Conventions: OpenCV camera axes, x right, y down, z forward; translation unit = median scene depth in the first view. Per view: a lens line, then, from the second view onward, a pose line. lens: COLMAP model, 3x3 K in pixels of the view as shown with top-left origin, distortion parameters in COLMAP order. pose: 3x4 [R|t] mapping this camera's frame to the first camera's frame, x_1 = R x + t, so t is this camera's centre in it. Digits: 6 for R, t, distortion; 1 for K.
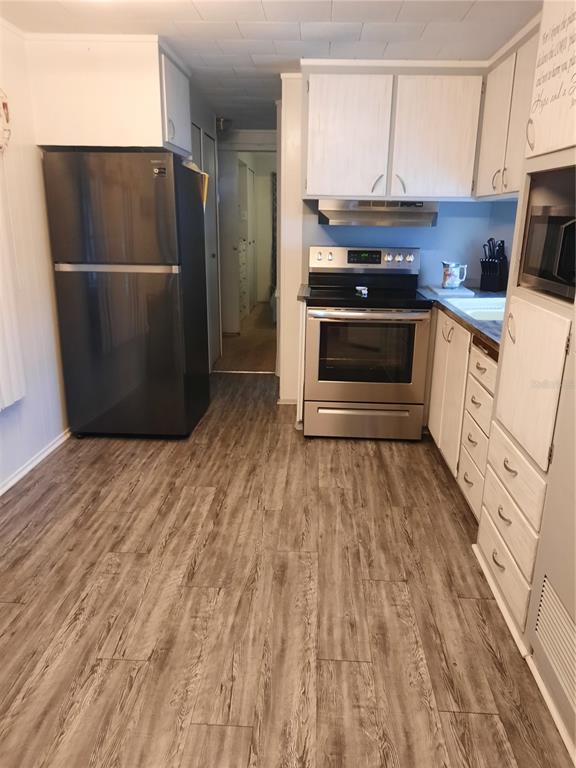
lens RADIAL K [[562.8, 0, 287.4], [0, 562.8, 386.0], [0, 0, 1]] dist [0.070519, -0.055127]
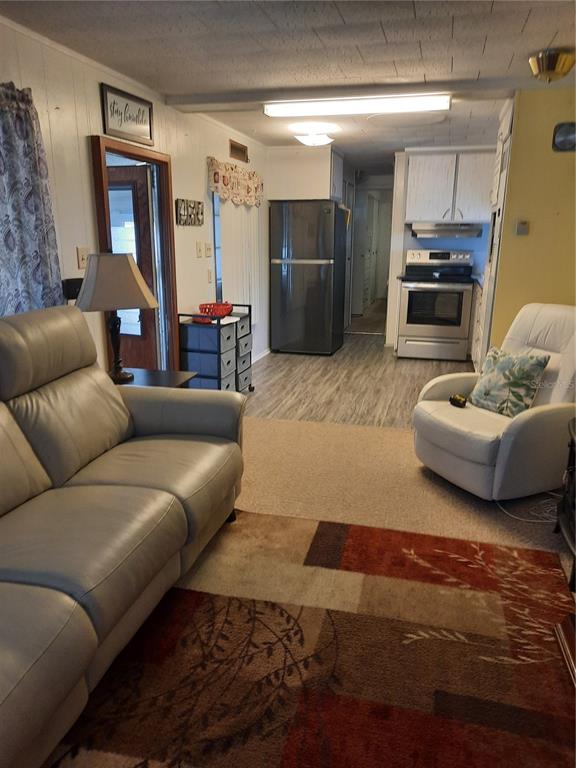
lens RADIAL K [[562.8, 0, 287.4], [0, 562.8, 386.0], [0, 0, 1]] dist [0.070519, -0.055127]
pose [[0.976975, 0.046008, -0.208334, 0.071973], [-0.052013, 0.998371, -0.023436, 0.263353], [0.206917, 0.033732, 0.977777, -0.873294]]
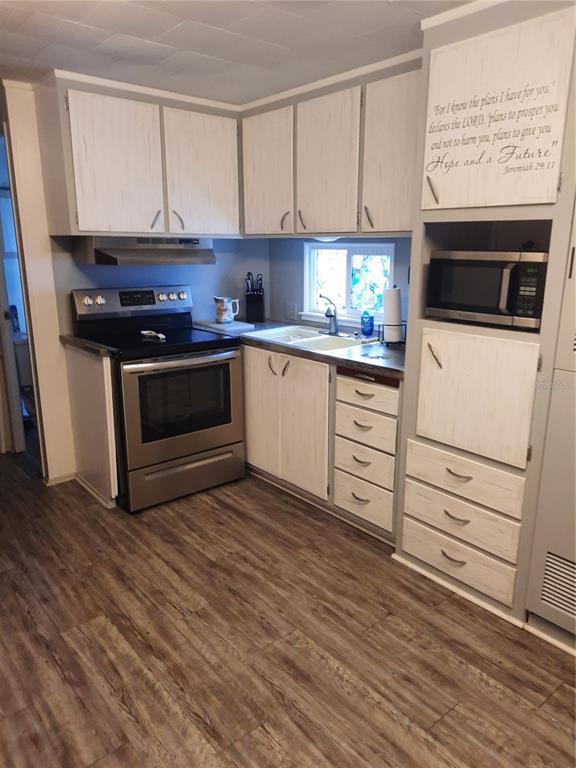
lens RADIAL K [[562.8, 0, 287.4], [0, 562.8, 386.0], [0, 0, 1]] dist [0.070519, -0.055127]
pose [[0.733312, -0.179841, 0.655675, -0.355373], [0.204288, 0.978101, 0.039800, -0.091061], [-0.648475, 0.104761, 0.753993, 0.210082]]
